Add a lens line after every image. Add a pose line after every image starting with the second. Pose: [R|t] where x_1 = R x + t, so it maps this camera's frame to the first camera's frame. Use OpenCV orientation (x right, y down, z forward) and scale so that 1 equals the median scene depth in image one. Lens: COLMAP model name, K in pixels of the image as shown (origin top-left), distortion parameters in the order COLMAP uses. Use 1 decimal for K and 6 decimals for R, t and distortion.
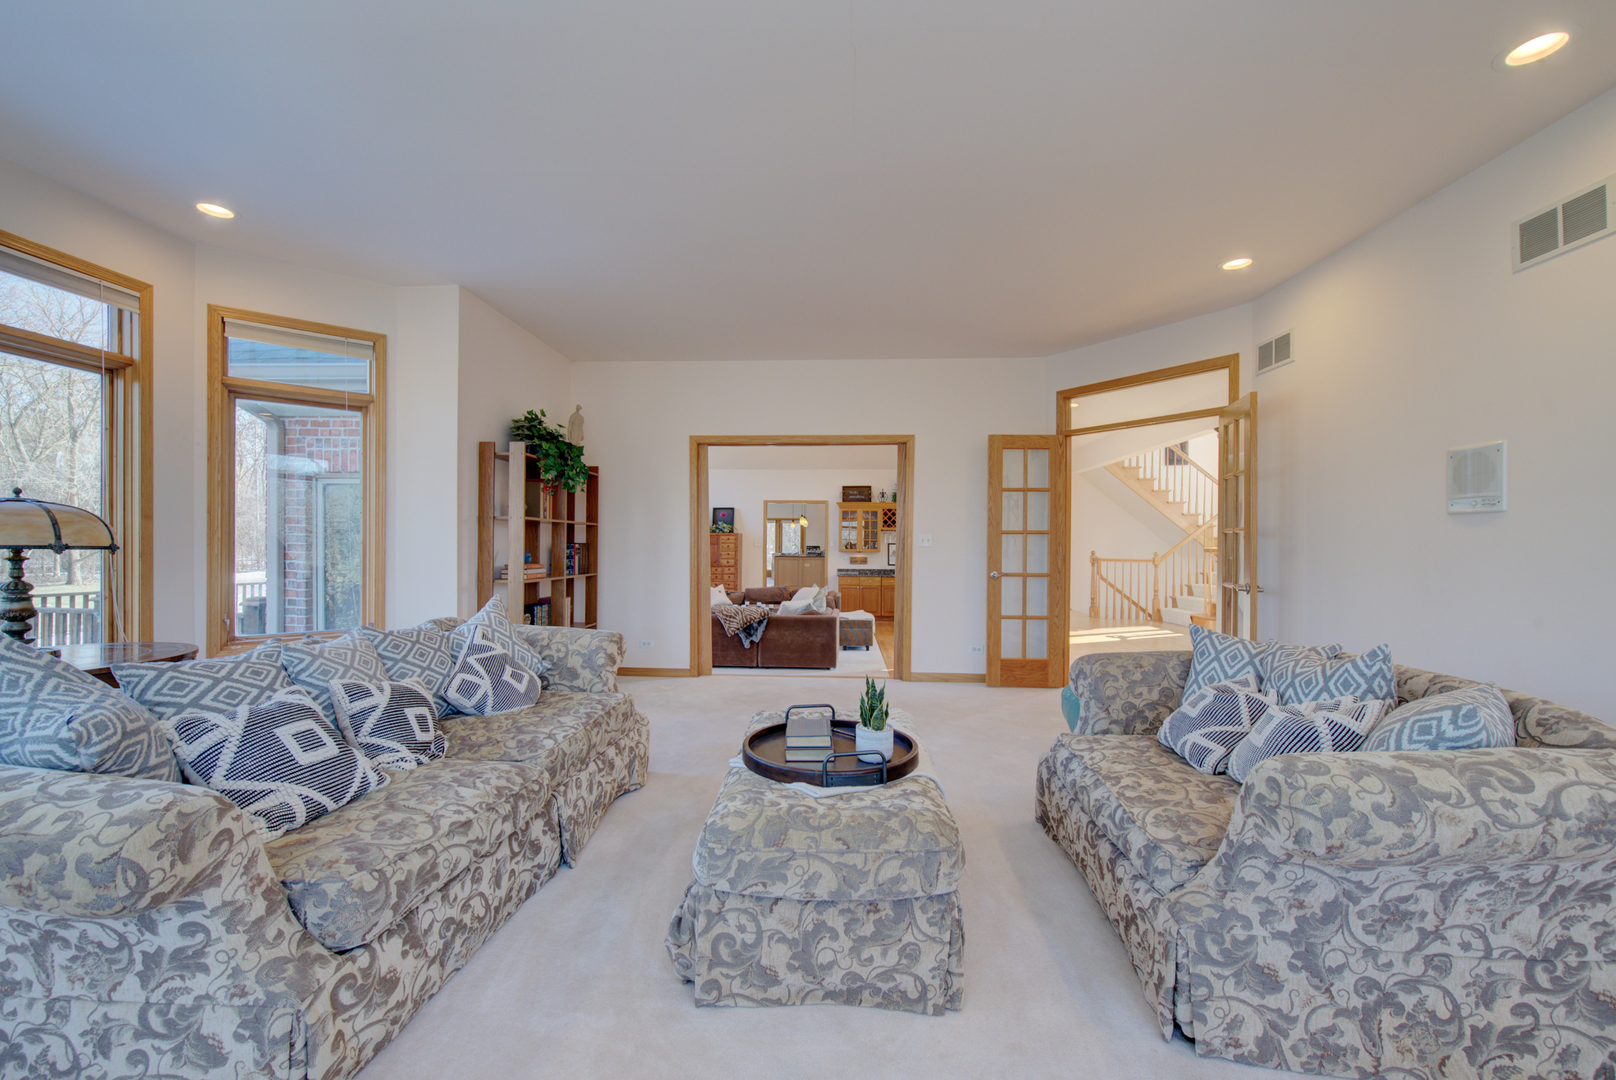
lens RADIAL K [[654.0, 0, 810.3], [0, 654.0, 545.8], [0, 0, 1]] dist [-0.001841, -0.000873]
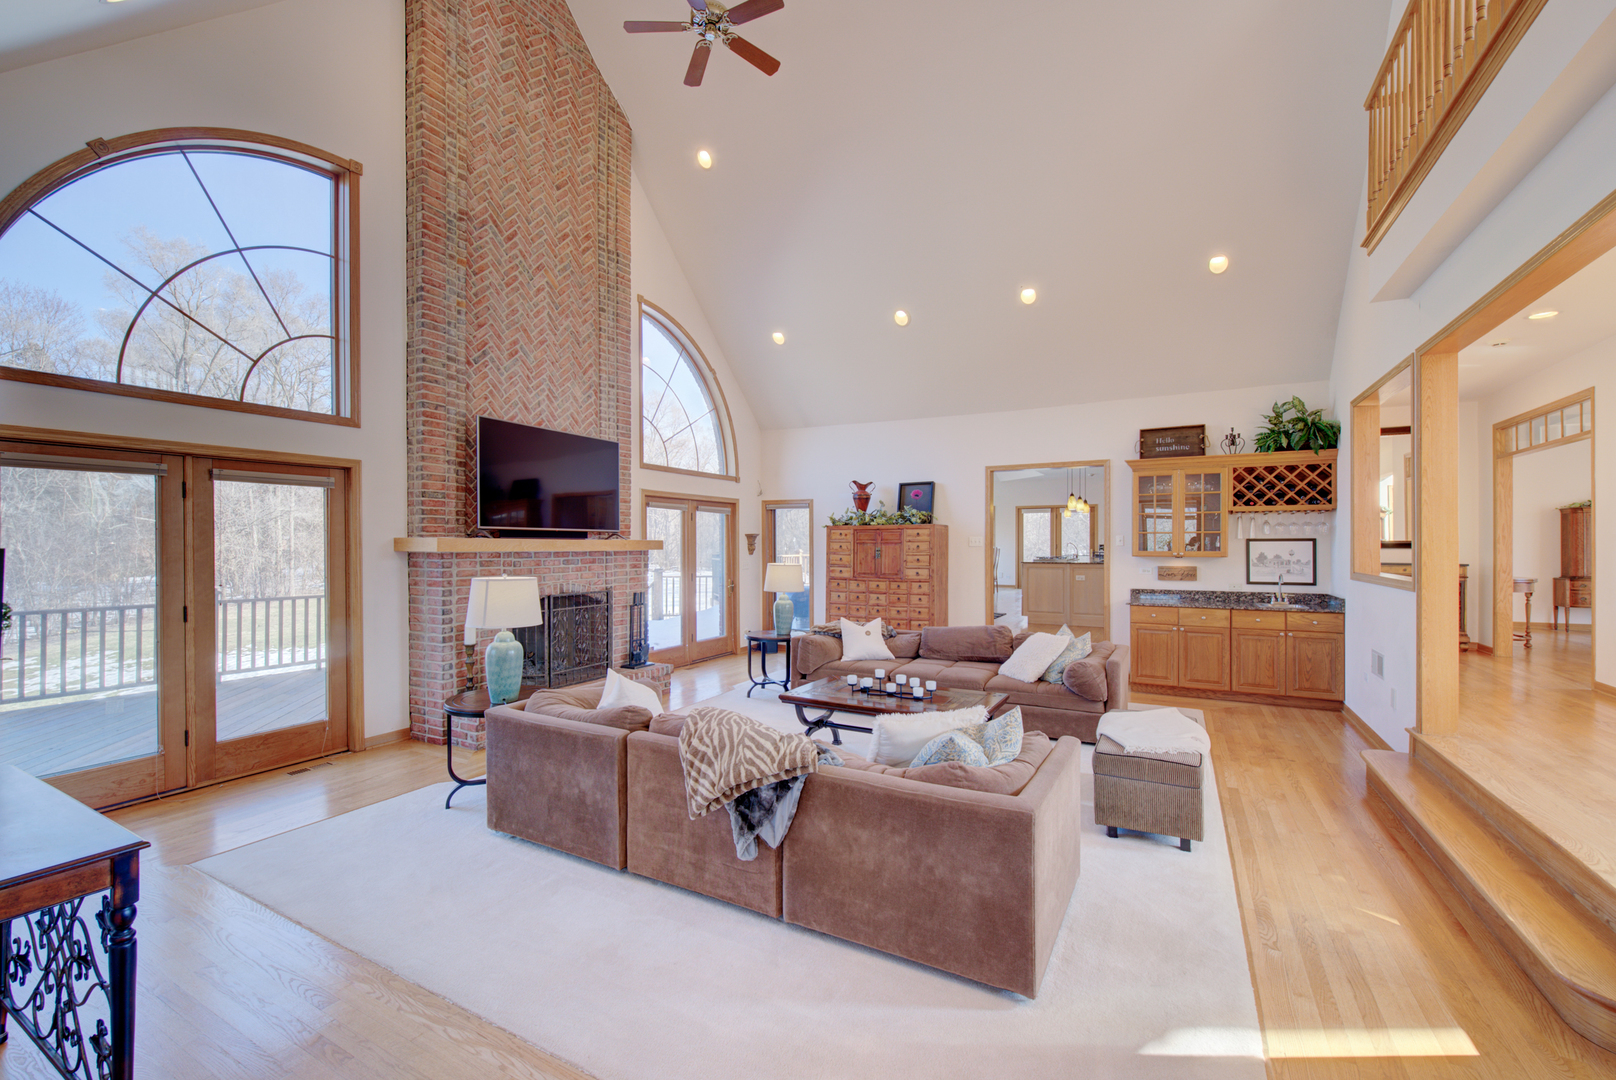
lens RADIAL K [[674.3, 0, 791.4], [0, 674.3, 543.3], [0, 0, 1]] dist [-0.000274, -0.000774]
pose [[0.892507, -0.006959, -0.450980, 0.044276], [0.005023, 0.999972, -0.005491, 0.000167], [0.451006, 0.002635, 0.892517, 0.413608]]
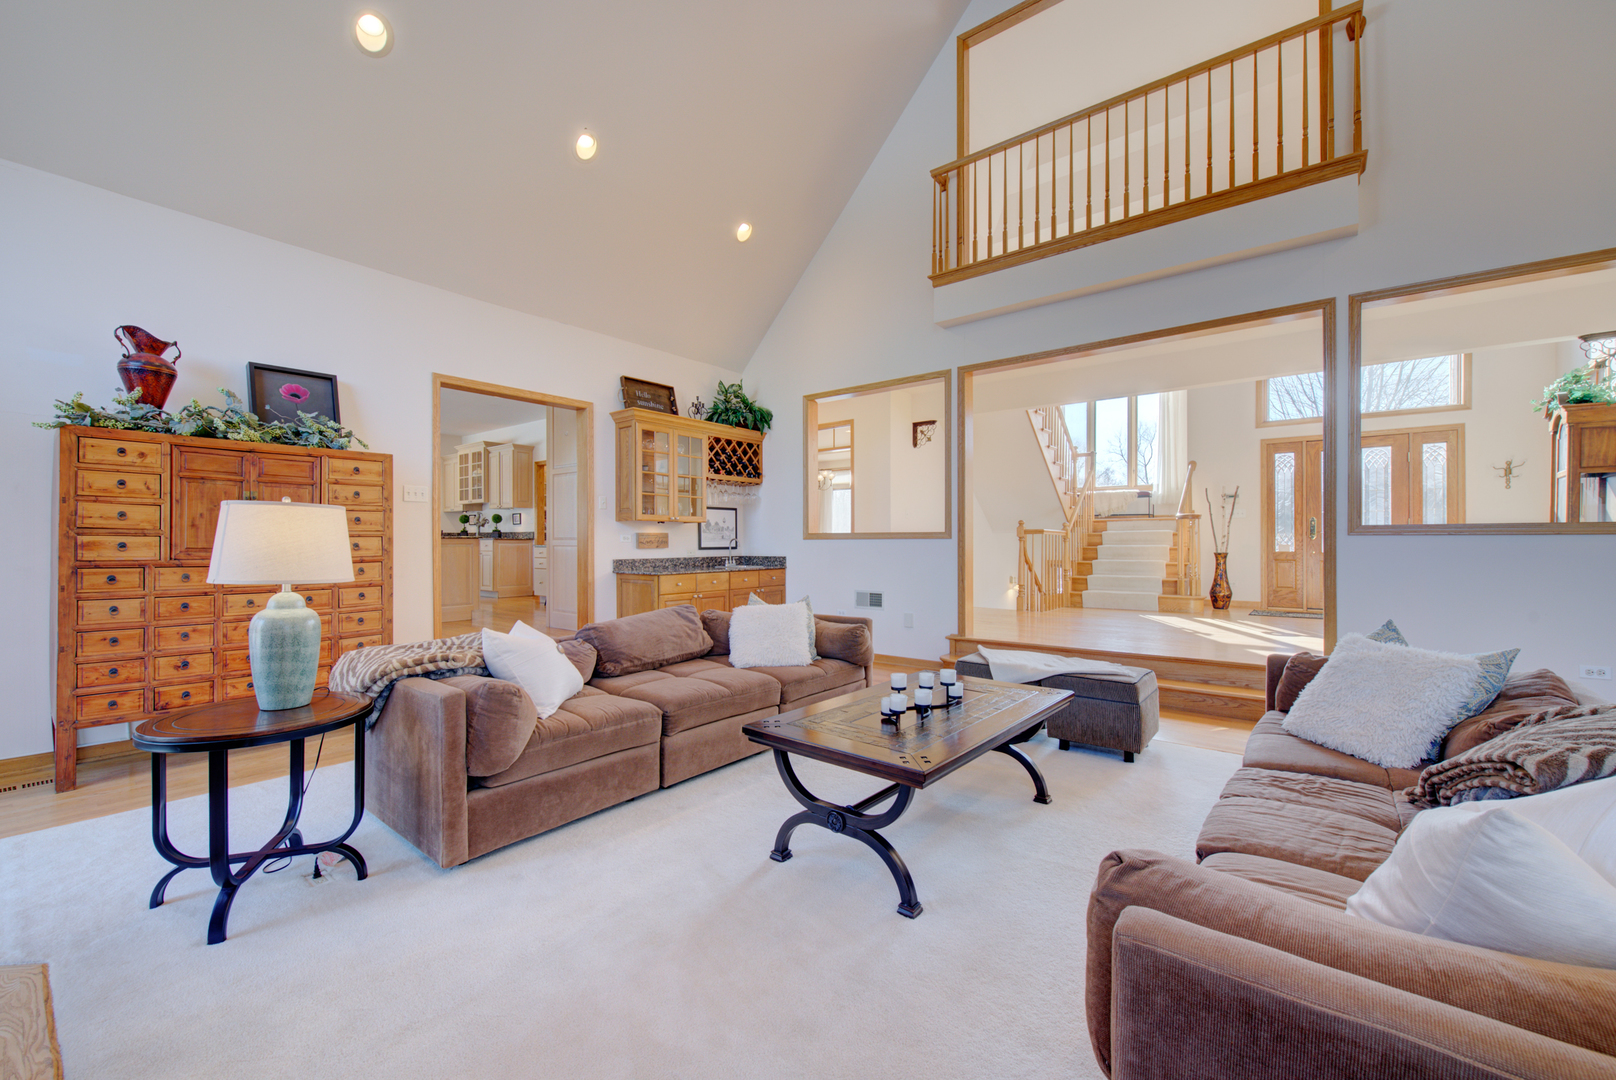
lens RADIAL K [[654.0, 0, 808.8], [0, 654.0, 544.0], [0, 0, 1]] dist [-0.001841, -0.000873]
pose [[0.584890, -0.009803, 0.811053, -0.248423], [0.005413, 0.999952, 0.008182, 0.022032], [-0.811094, -0.000395, 0.584915, 0.653720]]
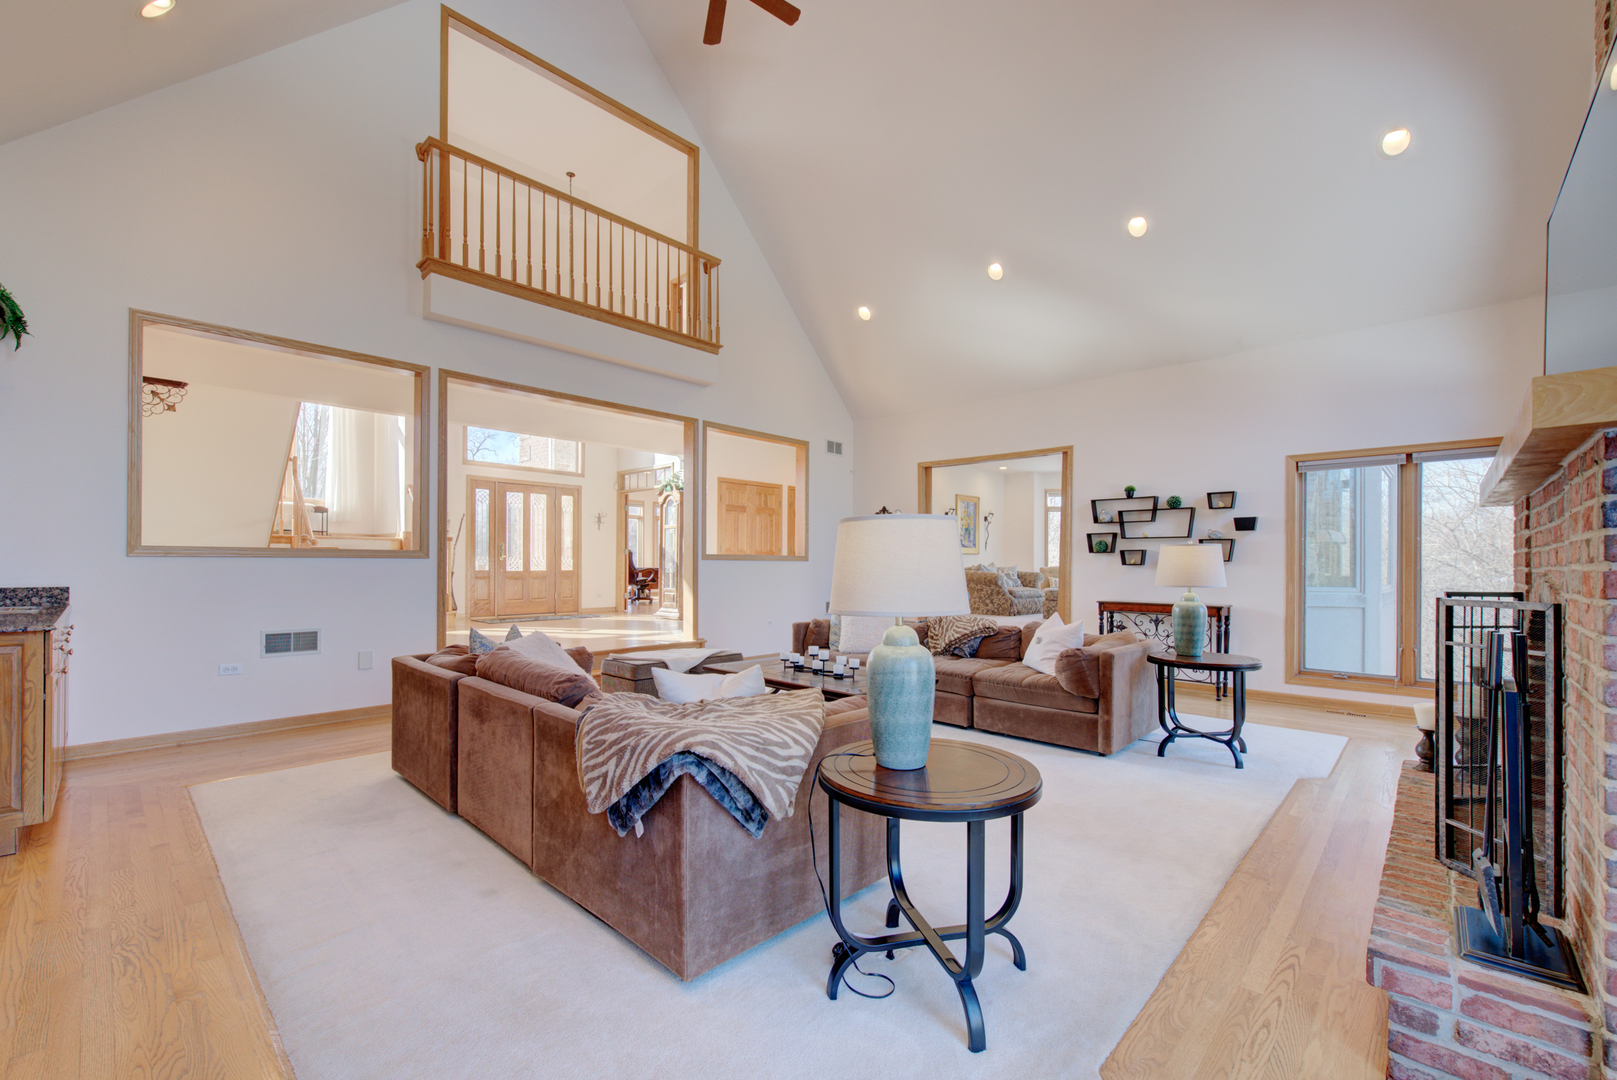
lens RADIAL K [[654.4, 0, 799.6], [0, 654.4, 552.2], [0, 0, 1]] dist [-0.001841, -0.000873]
pose [[-0.751005, 0.002382, 0.660293, -0.258516], [-0.007448, 0.999899, -0.012079, 0.022083], [-0.660255, -0.013989, -0.750911, 0.980996]]
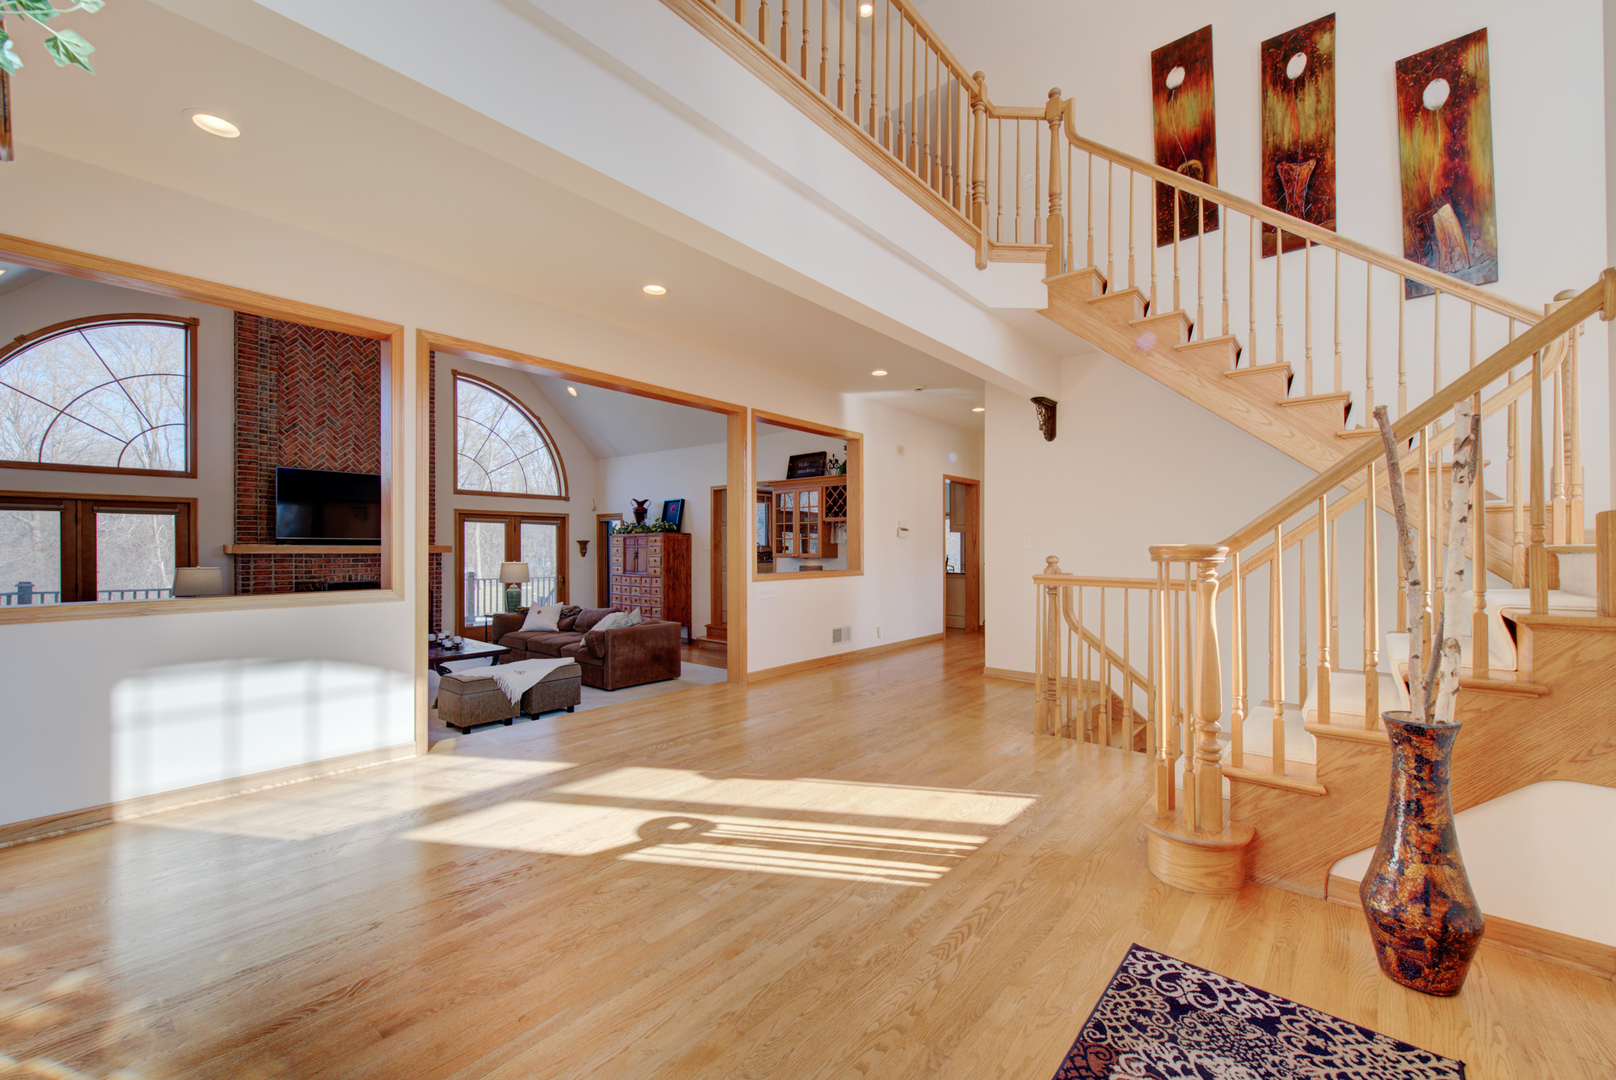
lens RADIAL K [[654.0, 0, 799.8], [0, 654.0, 546.0], [0, 0, 1]] dist [-0.001841, -0.000873]
pose [[0.778791, -0.009800, -0.627207, 0.470976], [0.005372, 0.999945, -0.008954, 0.003122], [0.627261, 0.003604, 0.778801, 0.521554]]
